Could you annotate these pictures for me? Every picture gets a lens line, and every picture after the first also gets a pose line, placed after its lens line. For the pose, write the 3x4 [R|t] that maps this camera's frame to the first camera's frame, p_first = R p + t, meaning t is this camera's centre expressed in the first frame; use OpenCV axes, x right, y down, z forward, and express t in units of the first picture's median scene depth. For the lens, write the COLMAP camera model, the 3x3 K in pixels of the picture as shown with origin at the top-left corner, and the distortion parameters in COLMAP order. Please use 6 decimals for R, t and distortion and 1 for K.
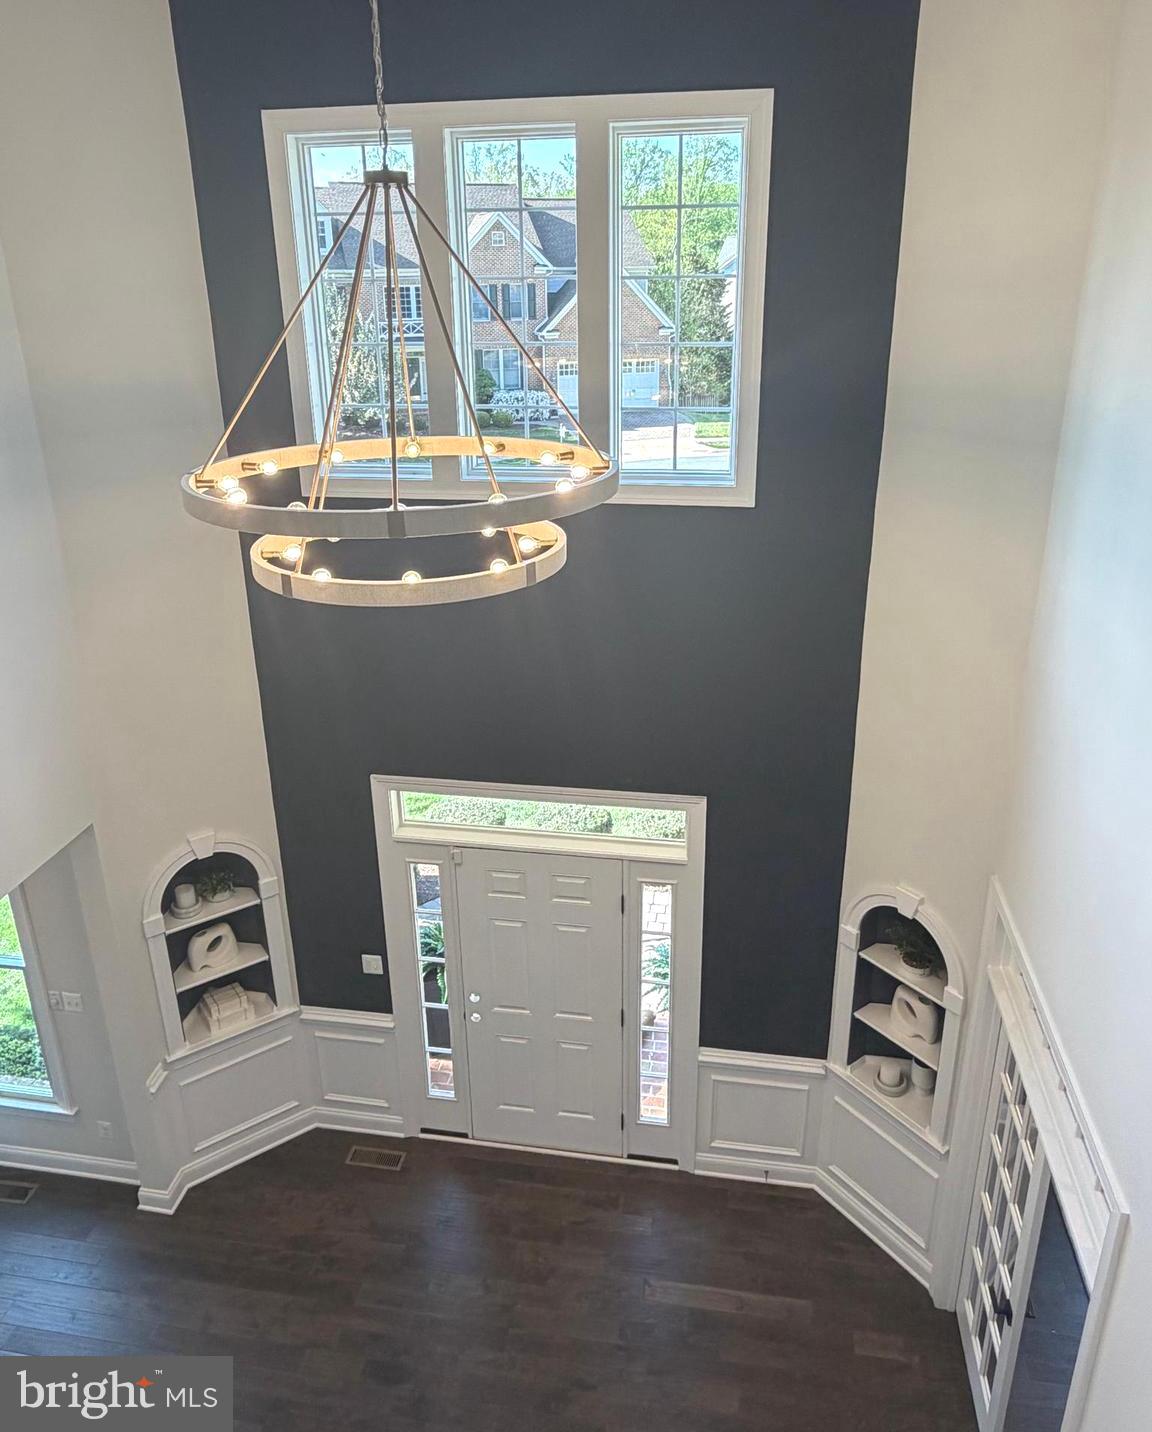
lens RADIAL K [[1103.5, 0, 571.0], [0, 1103.5, 715.9], [0, 0, 1]] dist [-0.008905, -0.003705]
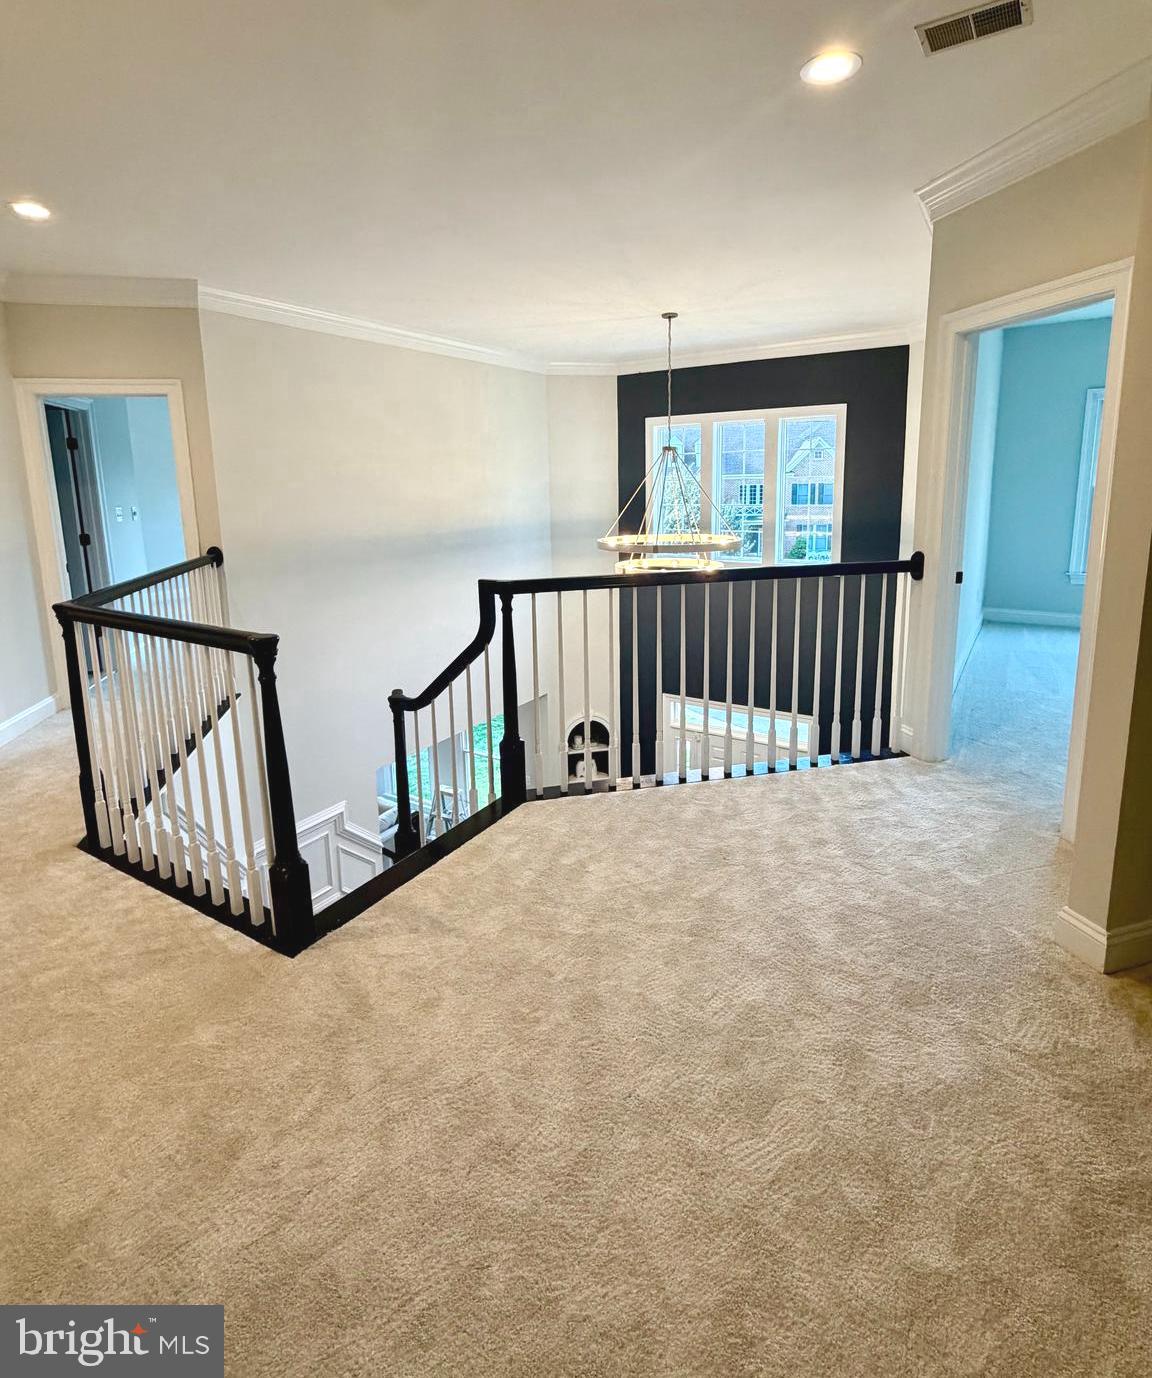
lens RADIAL K [[703.4, 0, 576.0], [0, 703.4, 689.0], [0, 0, 1]] dist [-0.000524, -0.000022]
pose [[0.928299, 0.106842, -0.356153, 0.154716], [-0.138079, 0.988390, -0.063392, 0.150703], [0.345245, 0.108024, 0.932275, -0.375681]]
